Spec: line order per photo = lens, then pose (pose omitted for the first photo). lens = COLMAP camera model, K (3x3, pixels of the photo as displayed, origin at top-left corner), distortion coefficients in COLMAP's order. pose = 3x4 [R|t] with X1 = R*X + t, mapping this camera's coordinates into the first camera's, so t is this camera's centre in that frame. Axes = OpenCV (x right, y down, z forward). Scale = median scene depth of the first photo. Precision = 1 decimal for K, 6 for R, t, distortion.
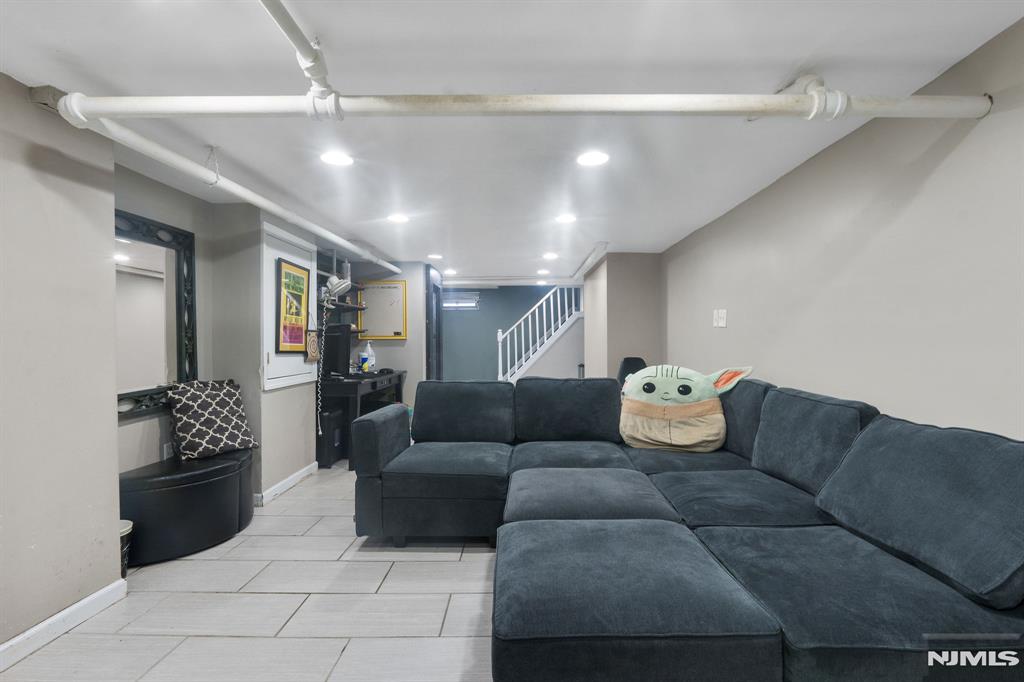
lens RADIAL K [[474.8, 0, 516.6], [0, 474.8, 343.9], [0, 0, 1]] dist [-0.005182, 0.001668]
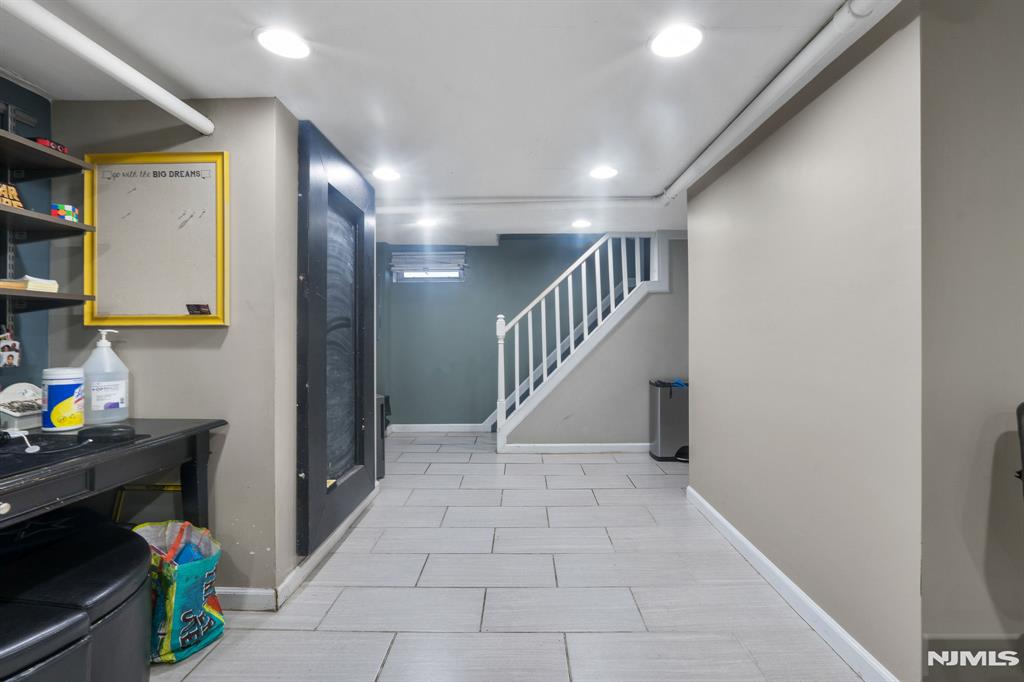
lens RADIAL K [[474.8, 0, 509.5], [0, 474.8, 333.9], [0, 0, 1]] dist [-0.005182, 0.001668]
pose [[0.999905, 0.000630, -0.013761, -0.050306], [-0.000900, 0.999807, -0.019614, 0.004399], [0.013746, 0.019625, 0.999713, 1.289828]]
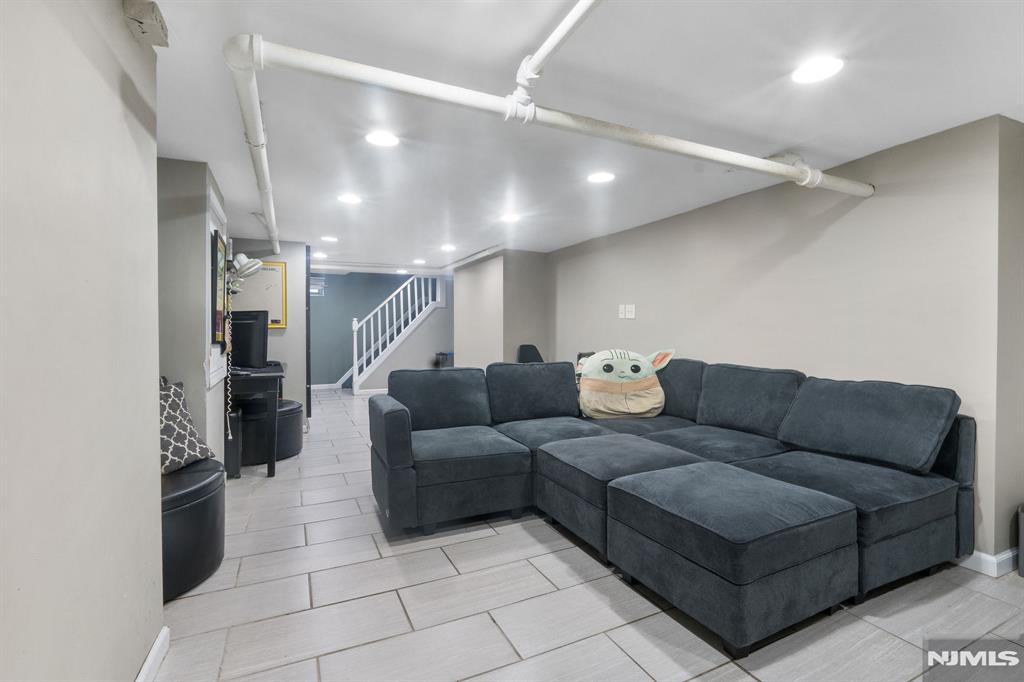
lens RADIAL K [[474.8, 0, 513.5], [0, 474.8, 332.6], [0, 0, 1]] dist [-0.005182, 0.001668]
pose [[0.898210, -0.000686, 0.439566, -0.466110], [0.001715, 0.999997, -0.001942, 0.003413], [-0.439564, 0.002498, 0.898208, 0.018185]]
